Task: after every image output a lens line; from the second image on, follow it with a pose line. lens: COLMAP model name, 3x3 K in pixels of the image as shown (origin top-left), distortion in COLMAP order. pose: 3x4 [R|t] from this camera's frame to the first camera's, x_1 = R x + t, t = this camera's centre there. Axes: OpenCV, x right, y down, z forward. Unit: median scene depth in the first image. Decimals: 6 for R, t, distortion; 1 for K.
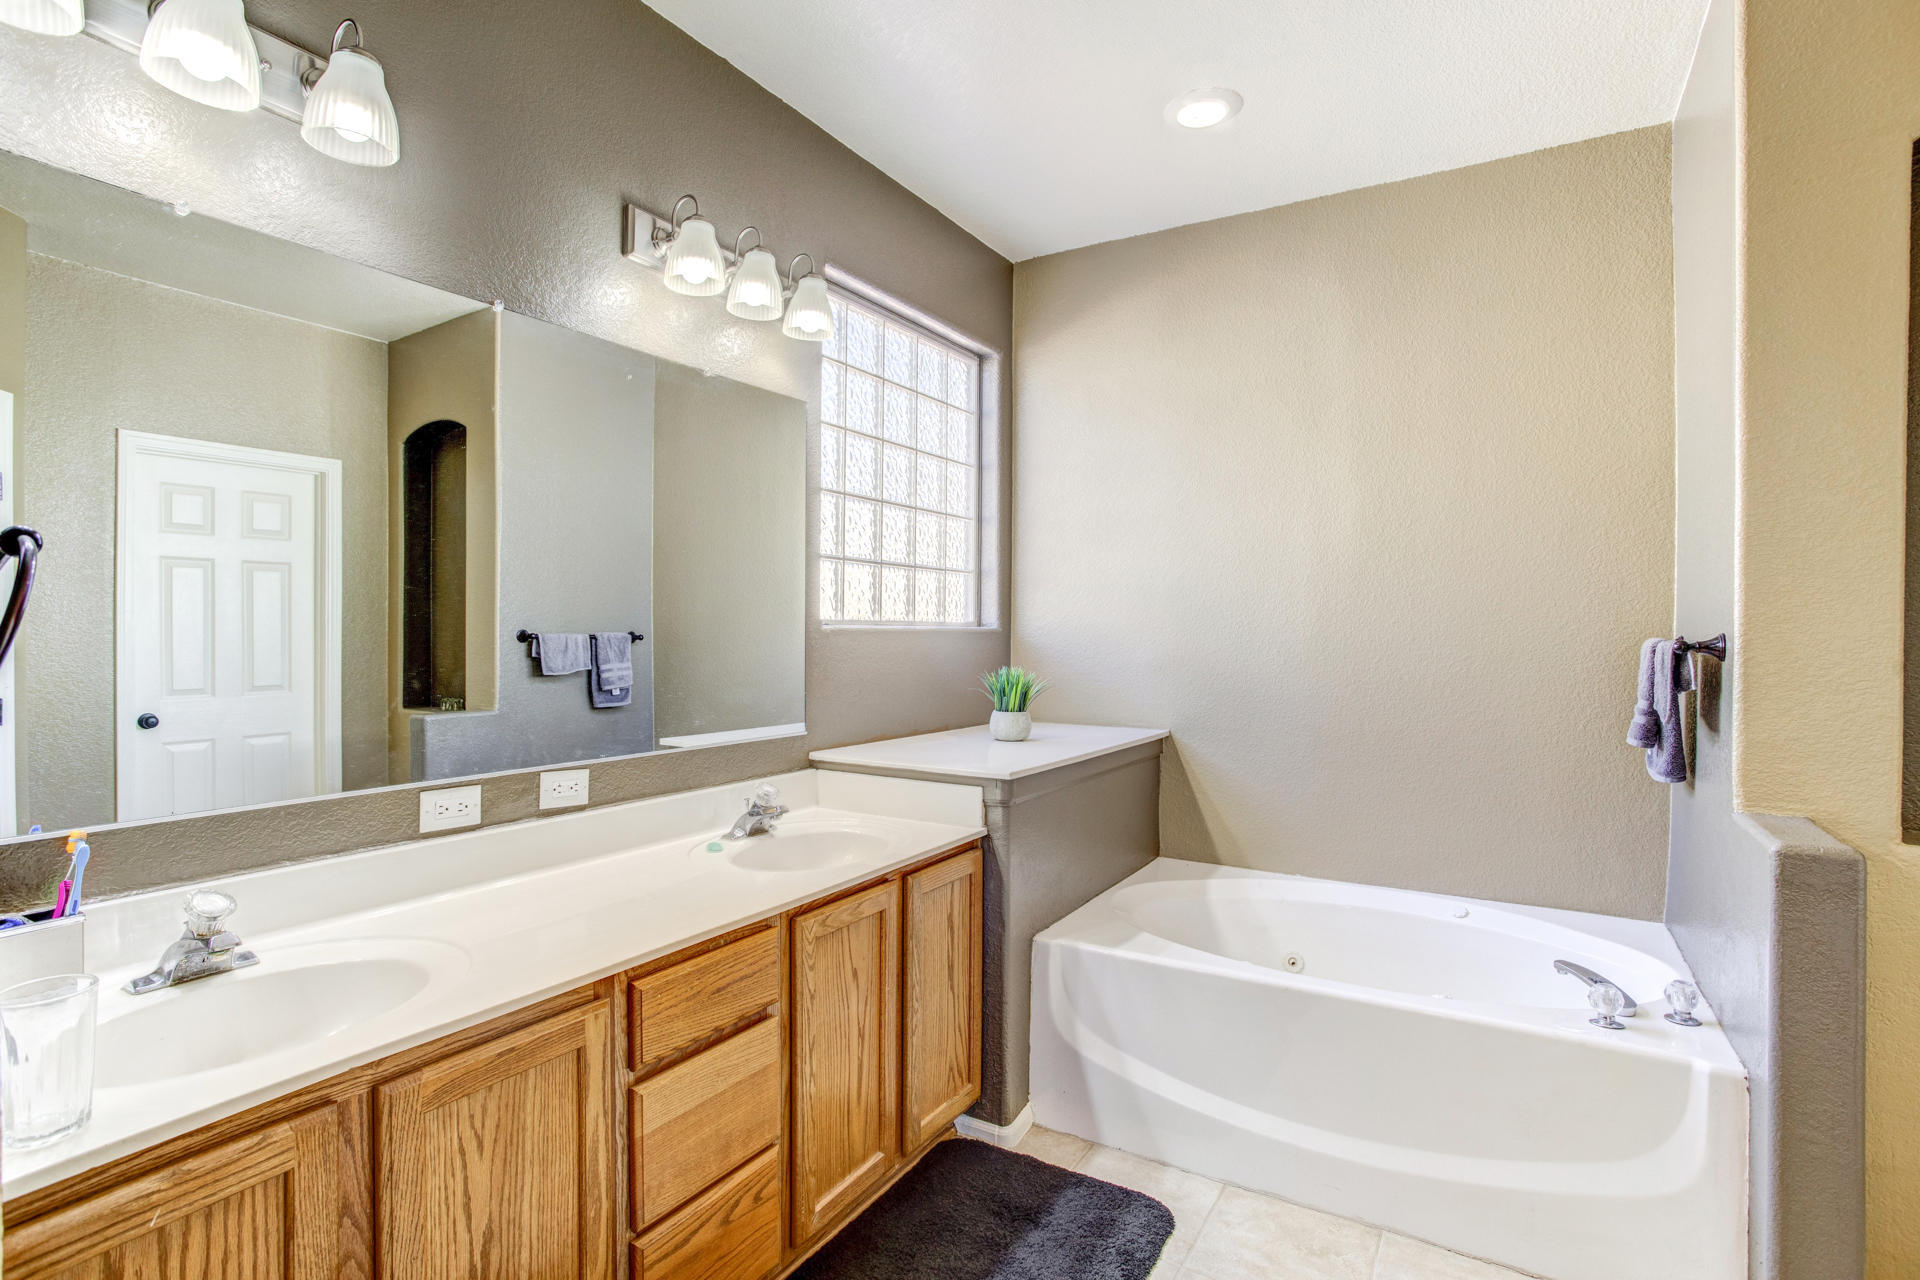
lens RADIAL K [[938.6, 0, 975.9], [0, 938.6, 632.5], [0, 0, 1]] dist [-0.070726, 0.034035]
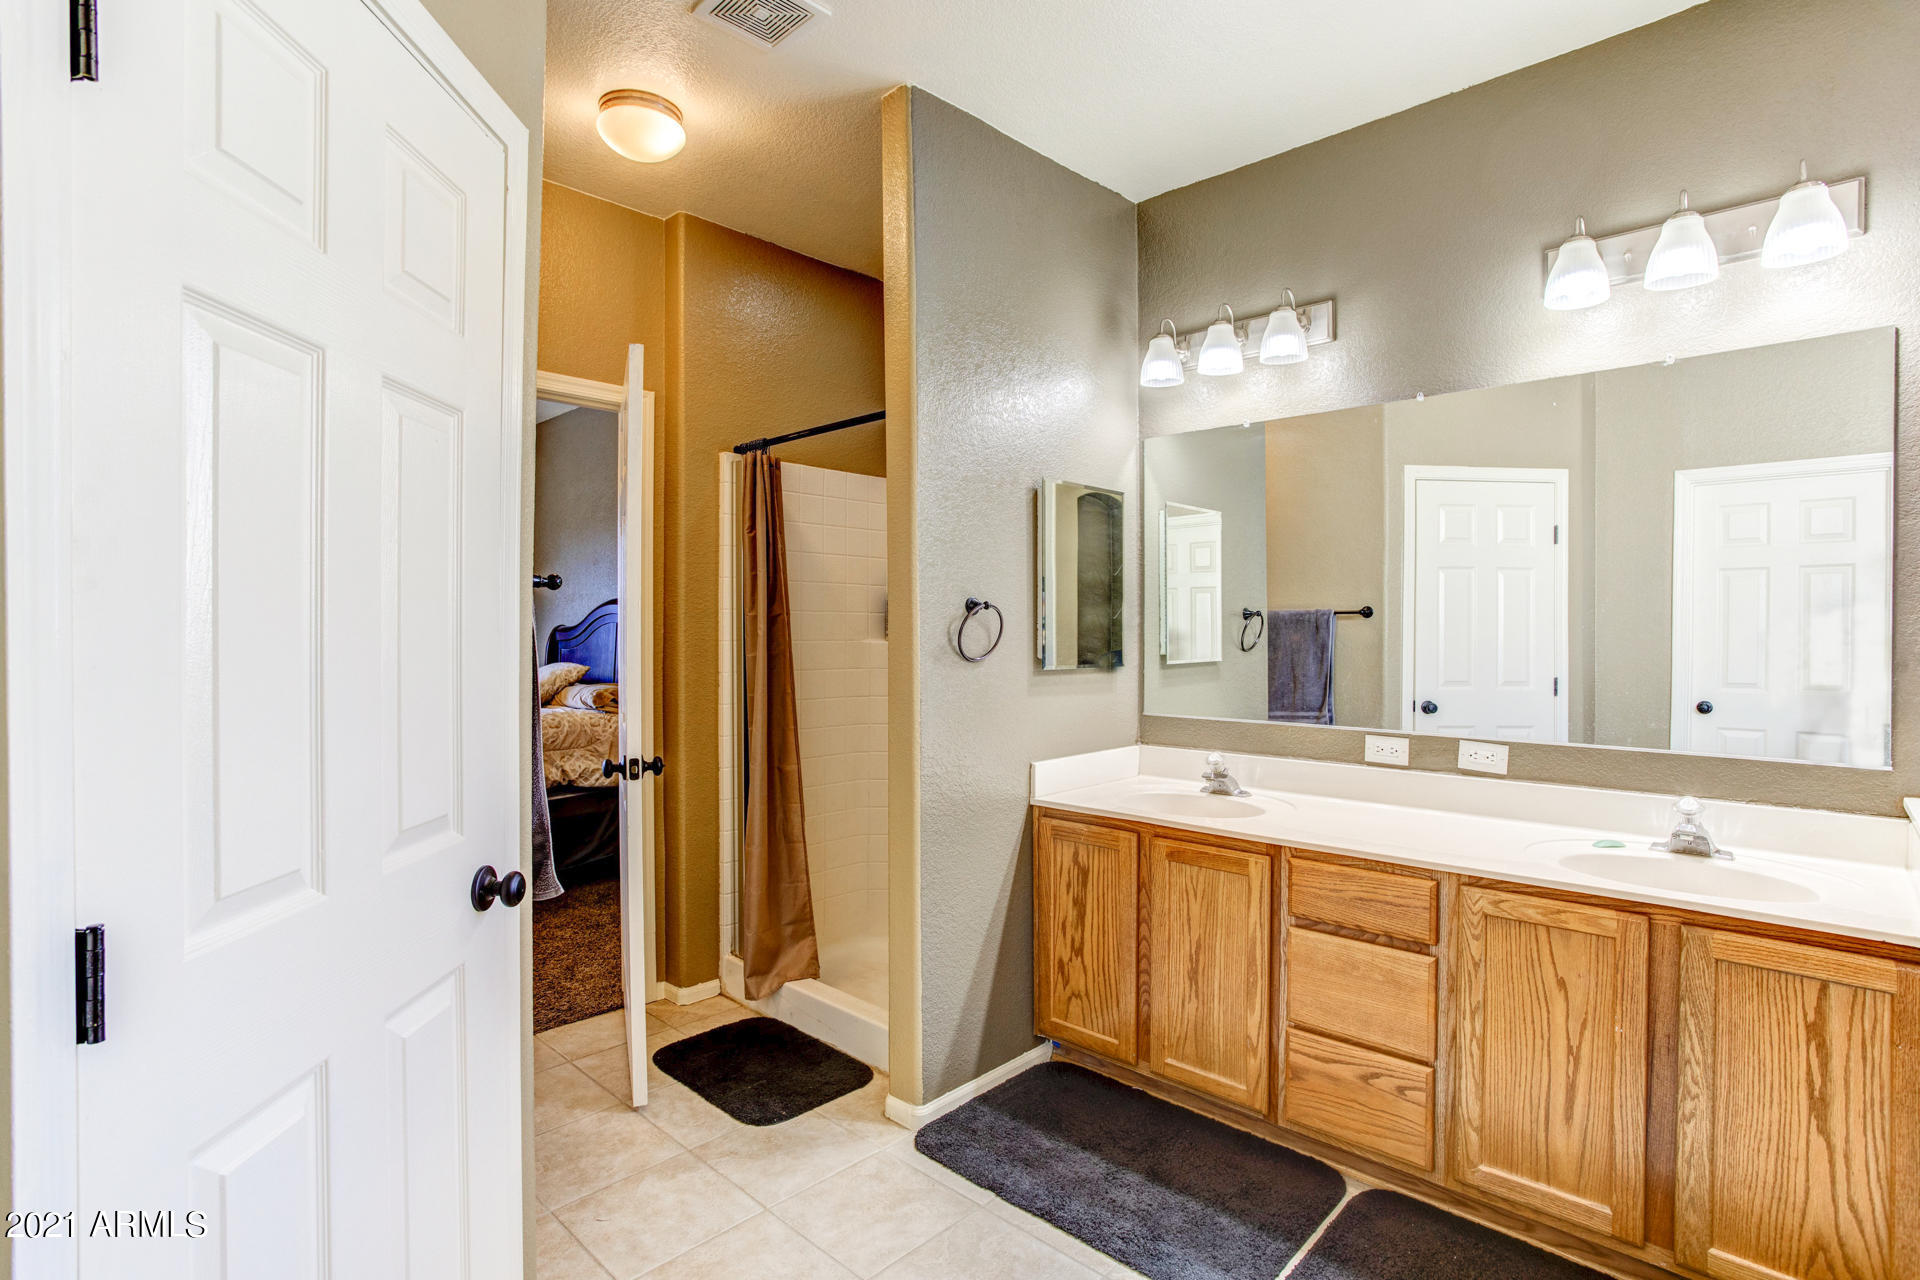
lens RADIAL K [[924.8, 0, 975.0], [0, 924.8, 626.3], [0, 0, 1]] dist [-0.063256, 0.031698]
pose [[-0.218115, -0.006138, -0.975904, 1.000704], [-0.002358, 0.999981, -0.005762, 0.000252], [0.975920, 0.001045, -0.218125, 0.654295]]
